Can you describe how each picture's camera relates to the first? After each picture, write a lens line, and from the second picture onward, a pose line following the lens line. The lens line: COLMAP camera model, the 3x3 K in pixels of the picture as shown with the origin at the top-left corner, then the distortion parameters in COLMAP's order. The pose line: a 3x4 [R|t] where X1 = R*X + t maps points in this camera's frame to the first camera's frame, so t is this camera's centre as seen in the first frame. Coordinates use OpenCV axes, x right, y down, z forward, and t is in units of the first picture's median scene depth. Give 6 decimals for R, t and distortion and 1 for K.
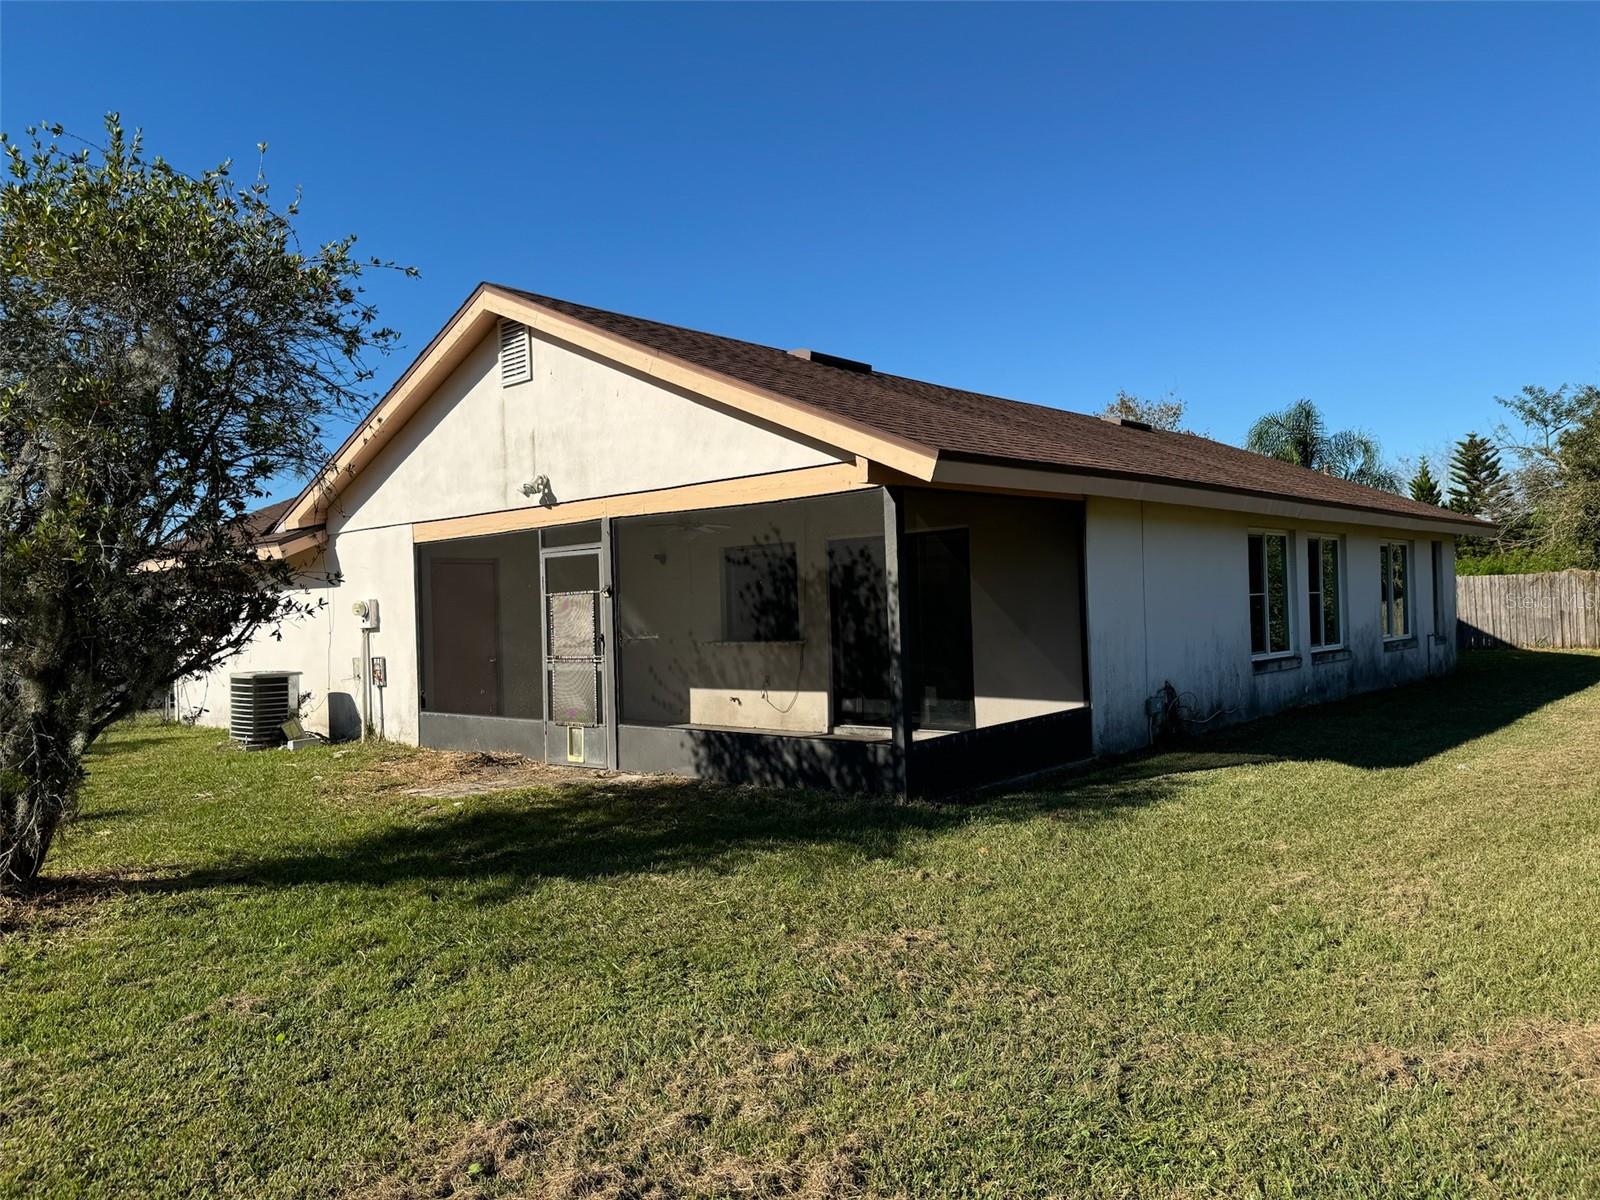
lens RADIAL K [[1058.2, 0, 800.0], [0, 1058.2, 600.0], [0, 0, 1]] dist [0.059332, -0.102998]
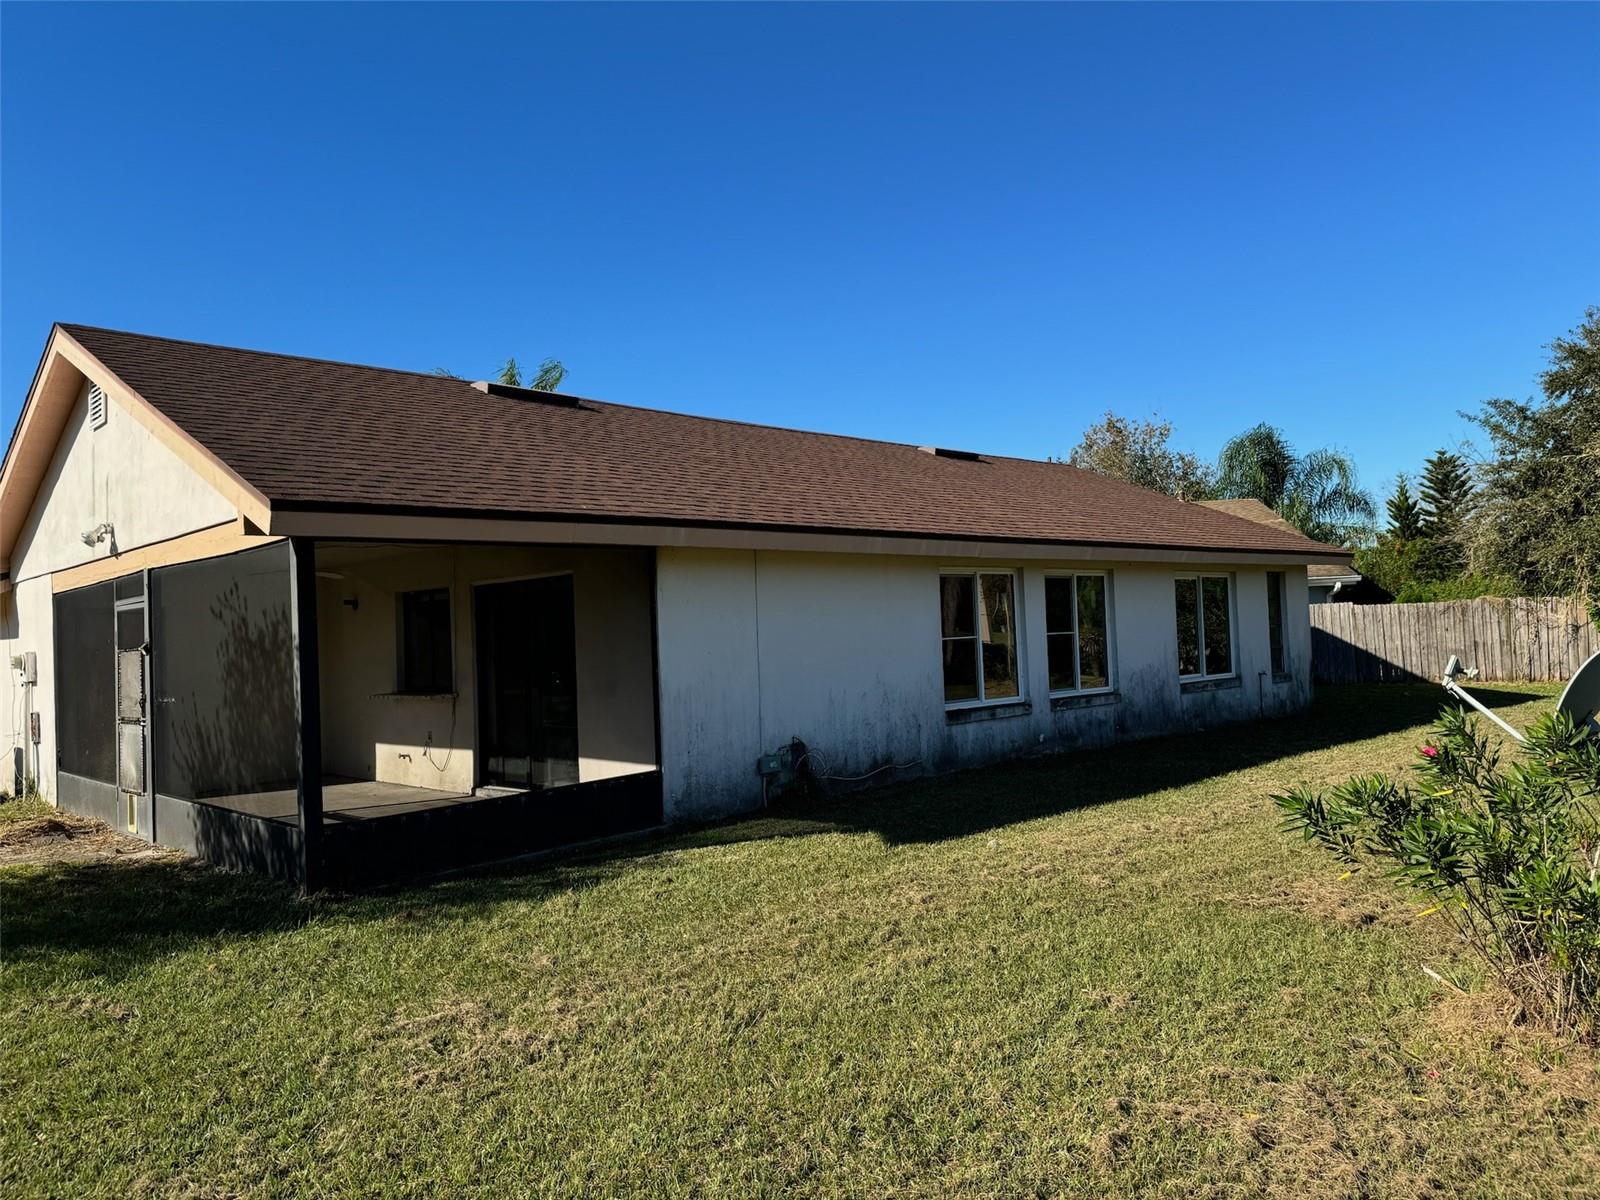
lens RADIAL K [[1081.6, 0, 800.0], [0, 1081.6, 600.0], [0, 0, 1]] dist [0.062660, -0.108091]
pose [[0.999399, -0.010522, -0.033037, 0.298206], [0.009708, 0.999648, -0.024709, -0.015209], [0.033285, 0.024373, 0.999149, 0.046122]]
